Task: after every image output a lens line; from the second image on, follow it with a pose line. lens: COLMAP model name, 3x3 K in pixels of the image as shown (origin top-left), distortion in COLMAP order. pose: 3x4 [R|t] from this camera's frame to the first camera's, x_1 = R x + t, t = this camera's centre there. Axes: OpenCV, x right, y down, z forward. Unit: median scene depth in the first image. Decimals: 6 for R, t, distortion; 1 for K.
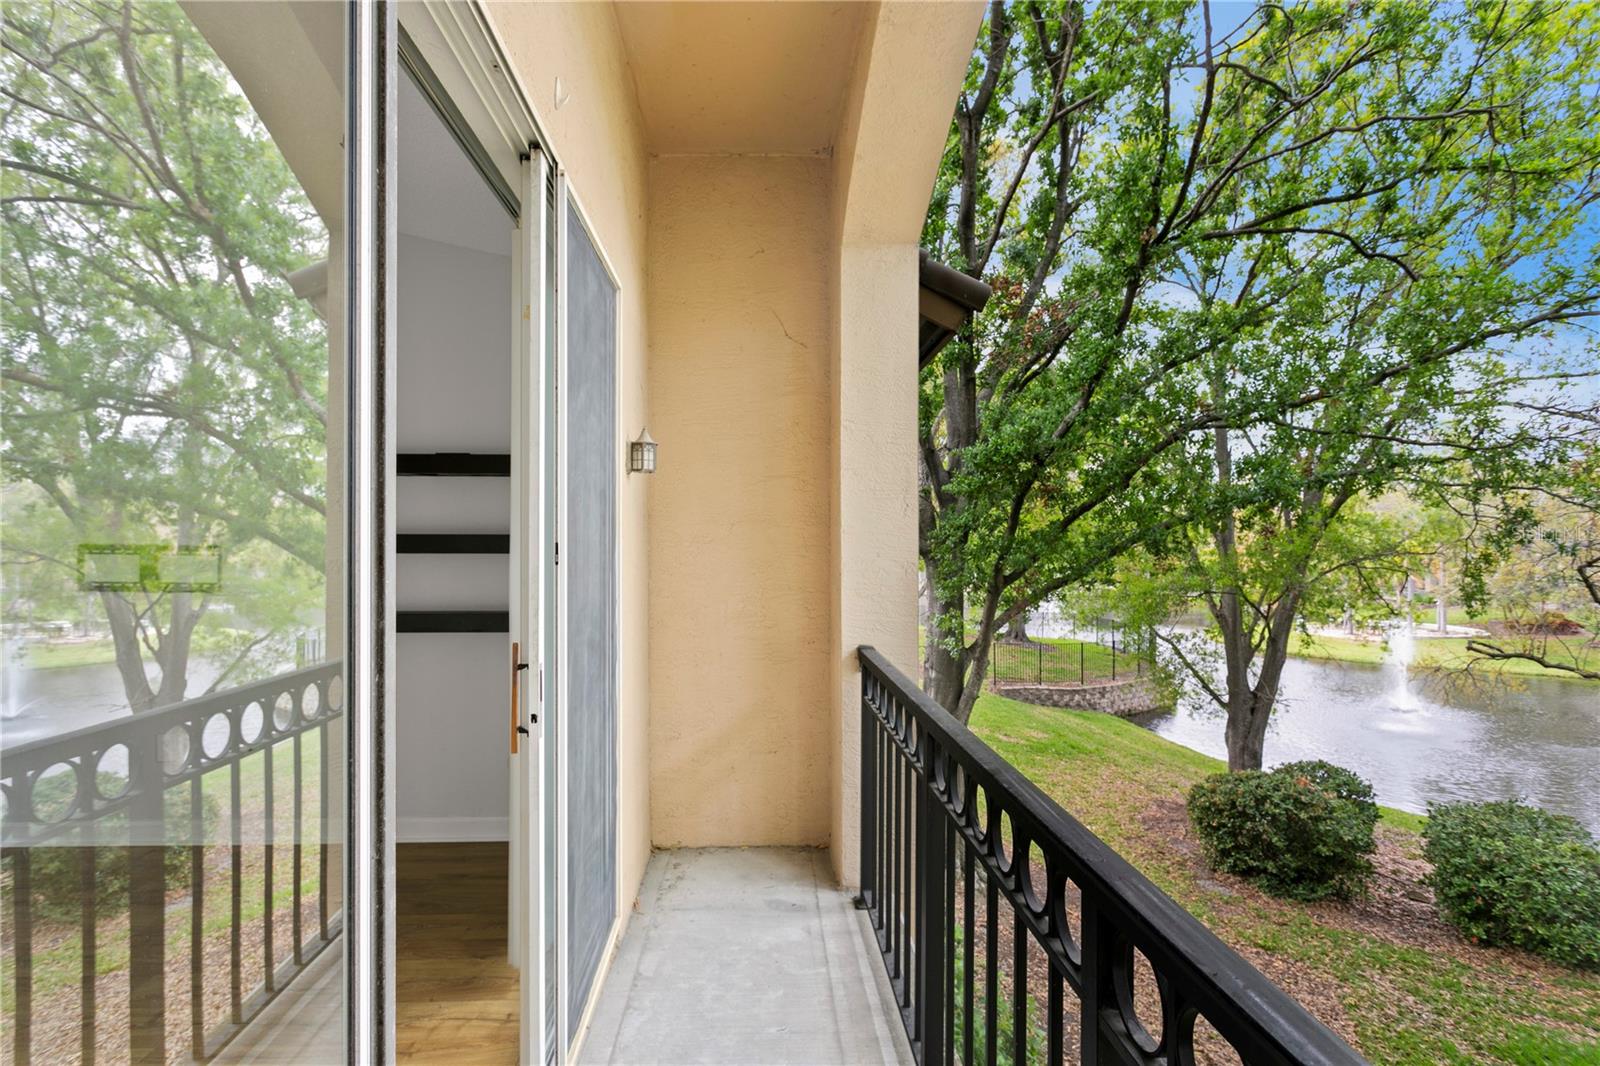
lens RADIAL K [[764.4, 0, 784.0], [0, 764.4, 556.5], [0, 0, 1]] dist [0.000880, 0.002107]
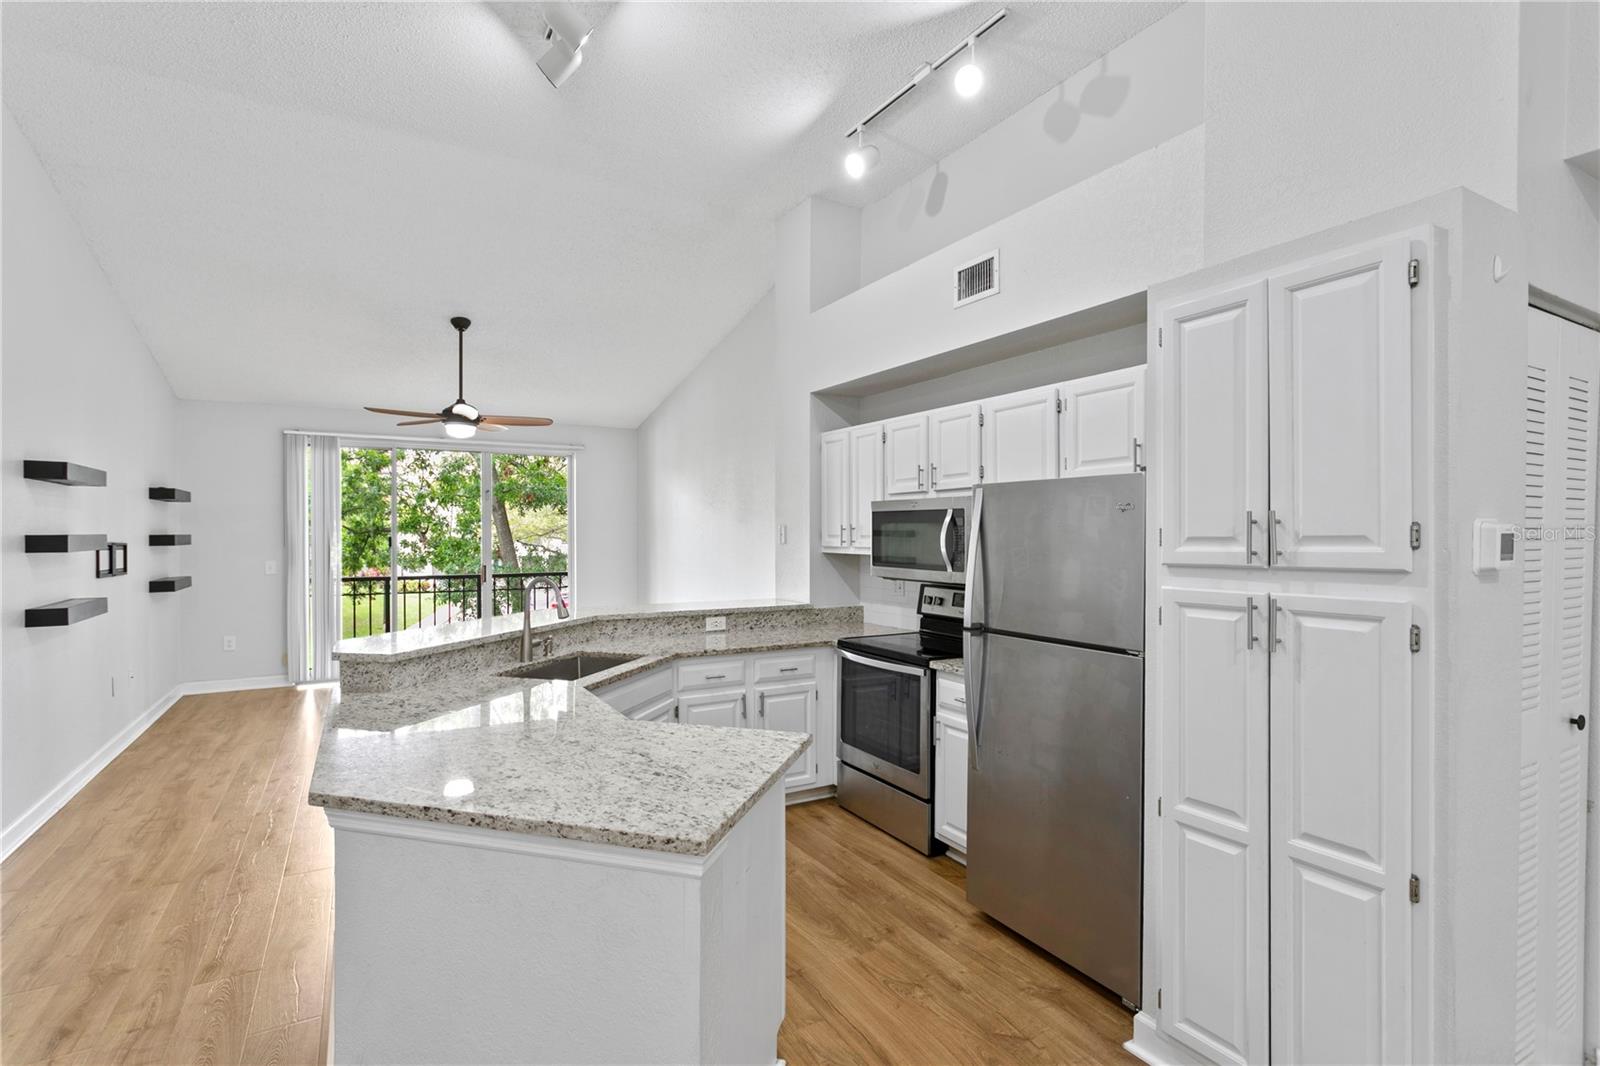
lens RADIAL K [[760.4, 0, 785.9], [0, 760.4, 538.6], [0, 0, 1]] dist [0.002835, 0.000907]
pose [[-0.444001, -0.010587, 0.895964, -2.708981], [0.005343, 0.999881, 0.014463, -0.039488], [-0.896011, 0.011208, -0.443891, 0.529200]]
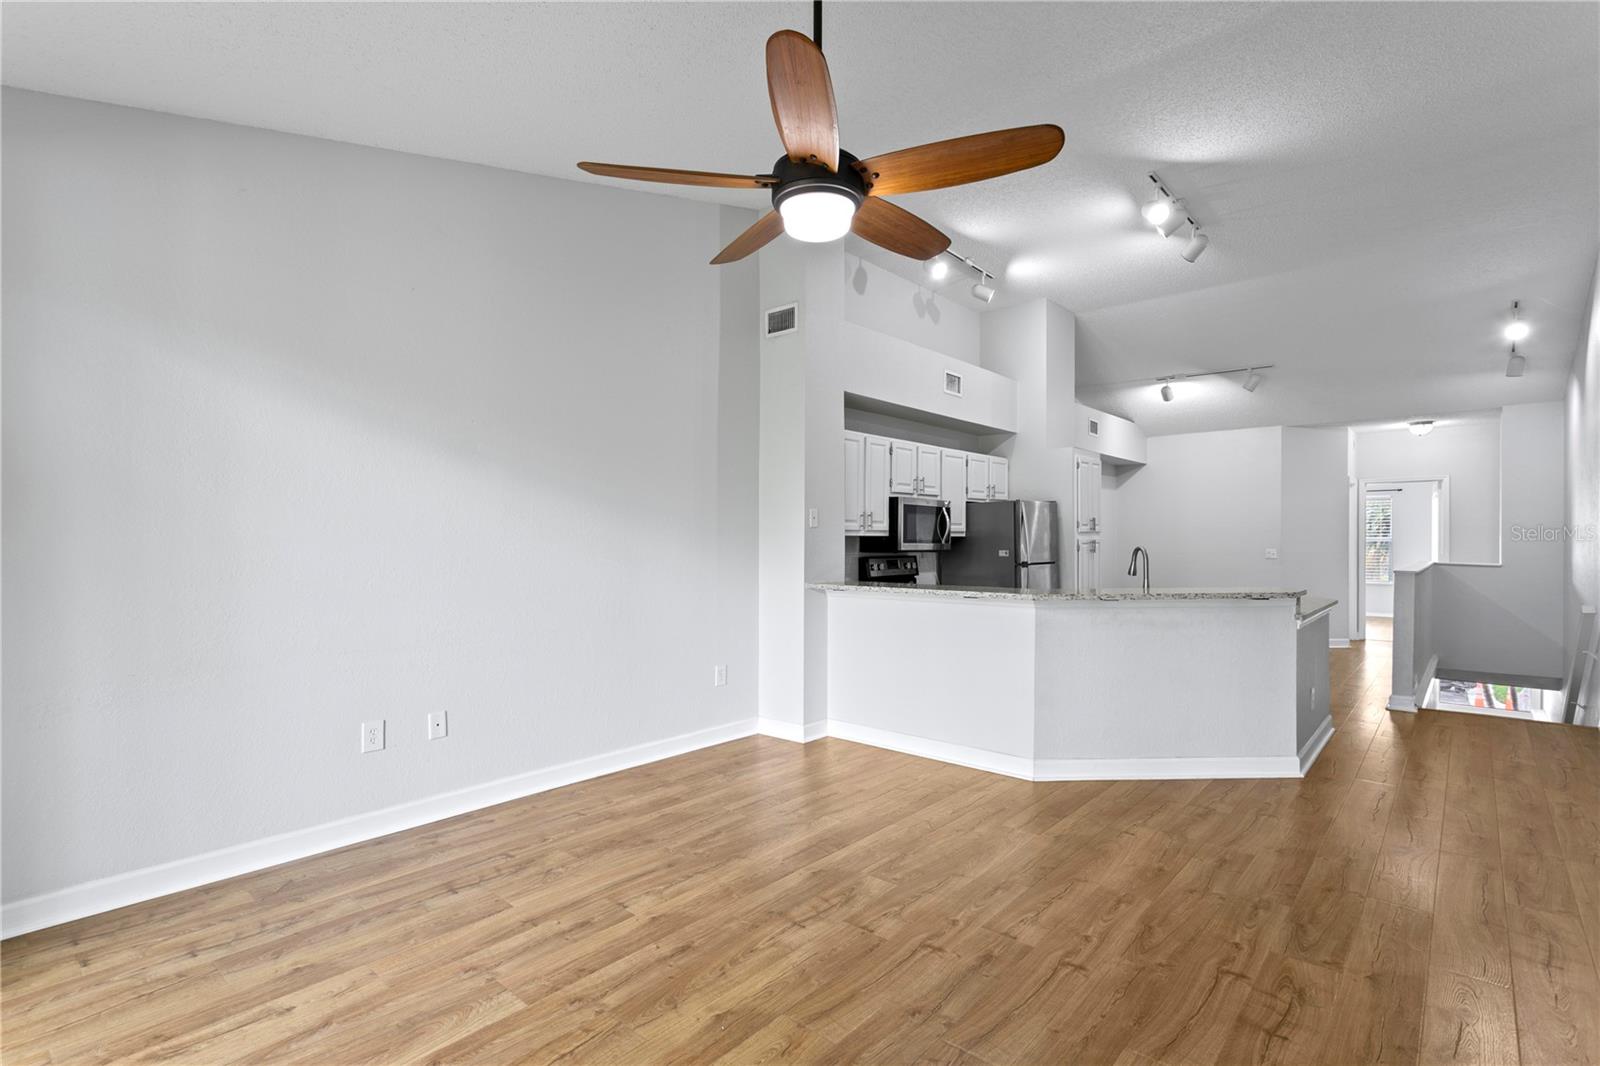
lens RADIAL K [[755.8, 0, 780.4], [0, 755.8, 548.0], [0, 0, 1]] dist [0.002229, 0.000334]
pose [[-0.710280, 0.004668, -0.703904, -0.314601], [-0.006613, 0.999890, 0.013305, 0.012334], [0.703888, 0.014105, -0.710171, 0.871596]]
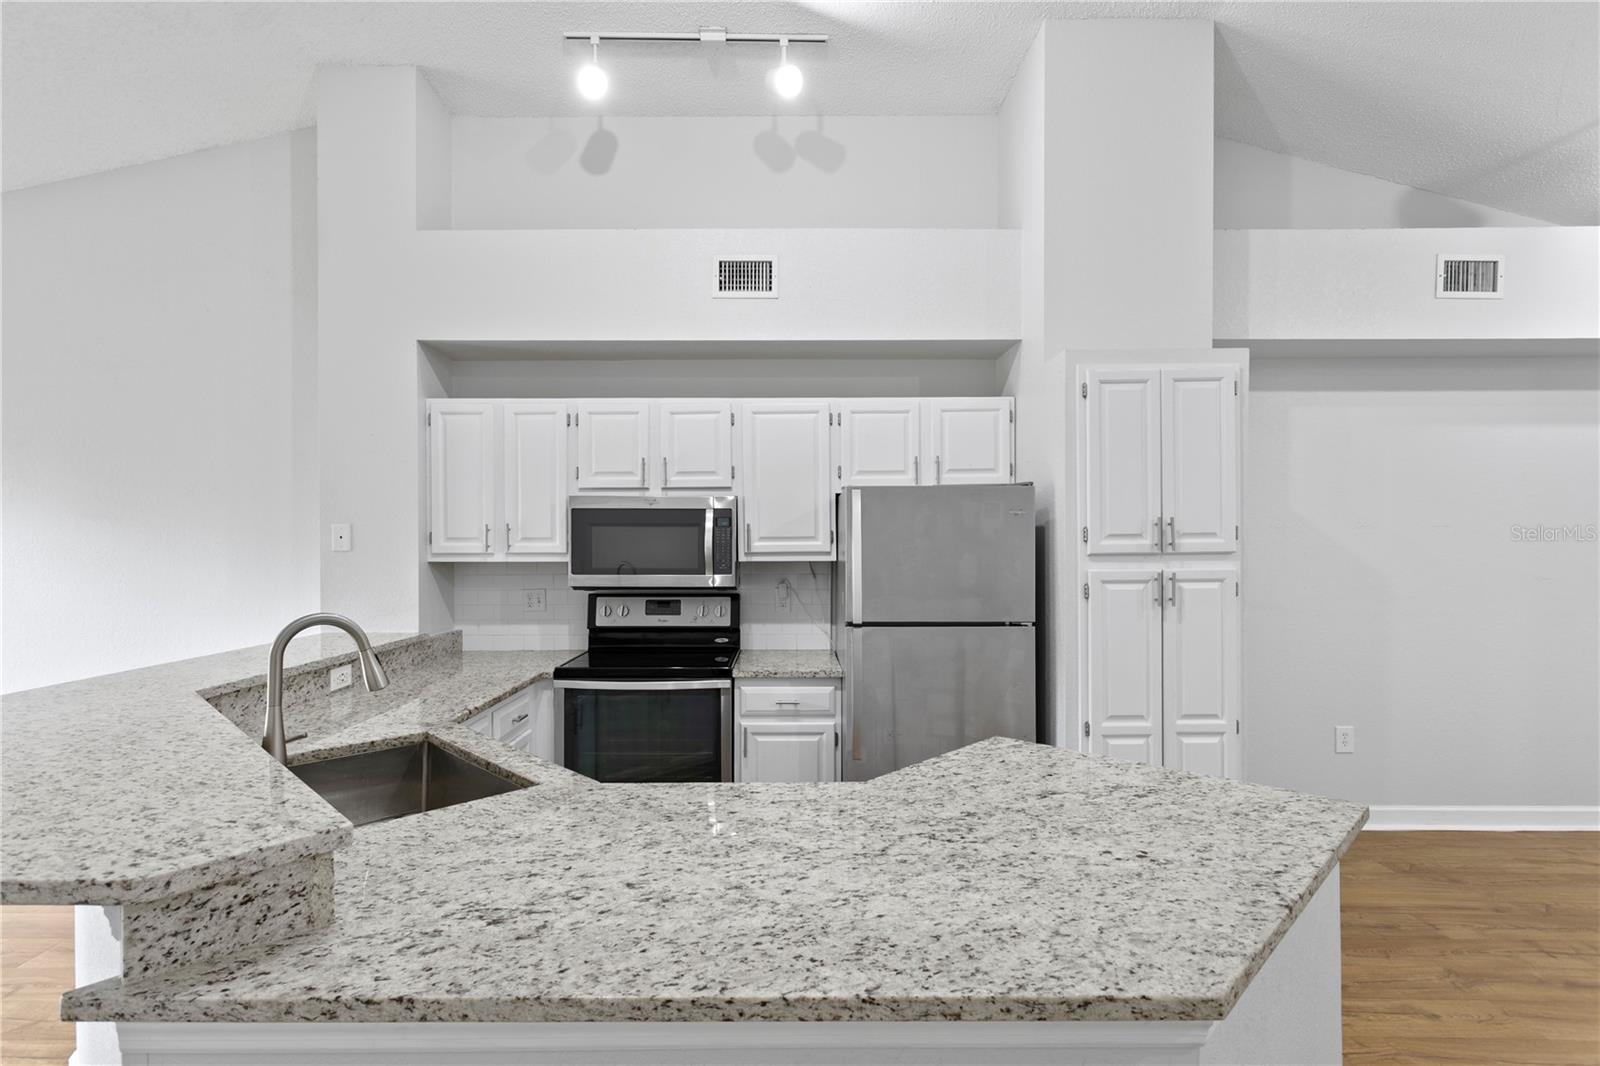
lens RADIAL K [[762.5, 0, 779.4], [0, 762.5, 546.3], [0, 0, 1]] dist [0.002077, 0.000824]
pose [[-0.998495, -0.001568, 0.054824, -2.012113], [-0.000877, 0.999920, 0.012627, -0.027569], [-0.054839, 0.012560, -0.998416, 0.848676]]
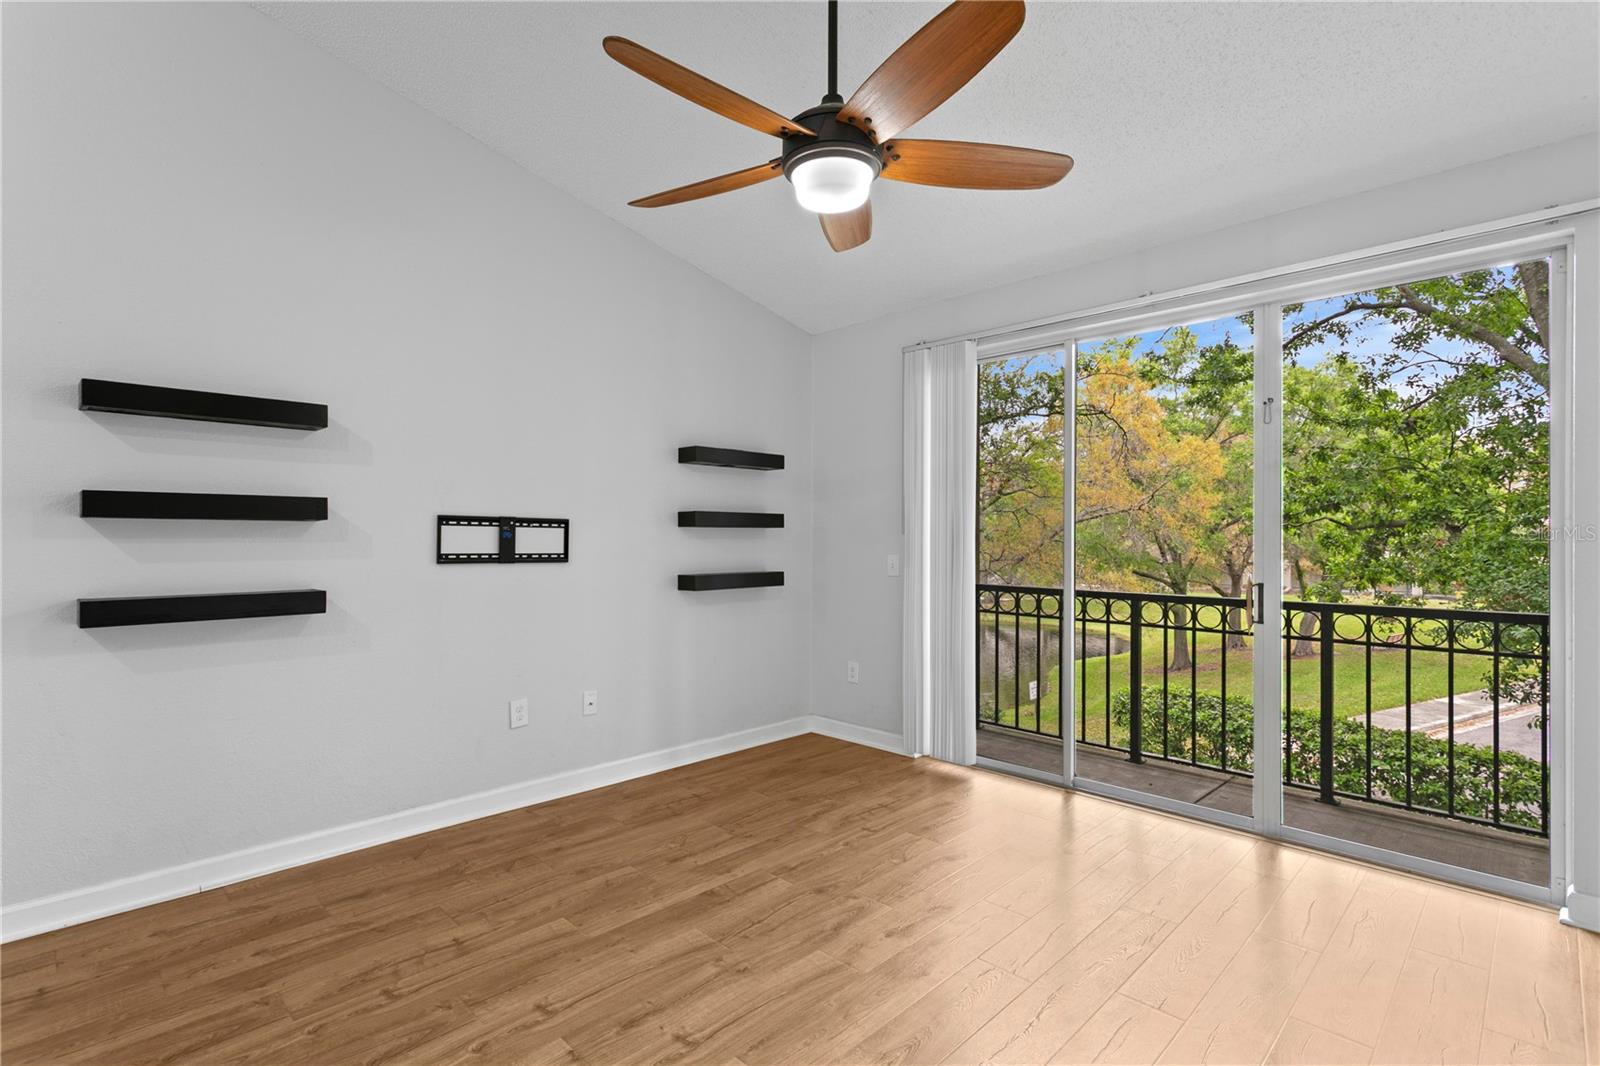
lens RADIAL K [[758.6, 0, 789.2], [0, 758.6, 533.5], [0, 0, 1]] dist [0.002208, 0.000349]
pose [[0.742368, 0.001993, 0.669990, -1.242661], [0.004004, 0.999965, -0.007412, 0.015251], [-0.669981, 0.008185, 0.742333, -0.011048]]
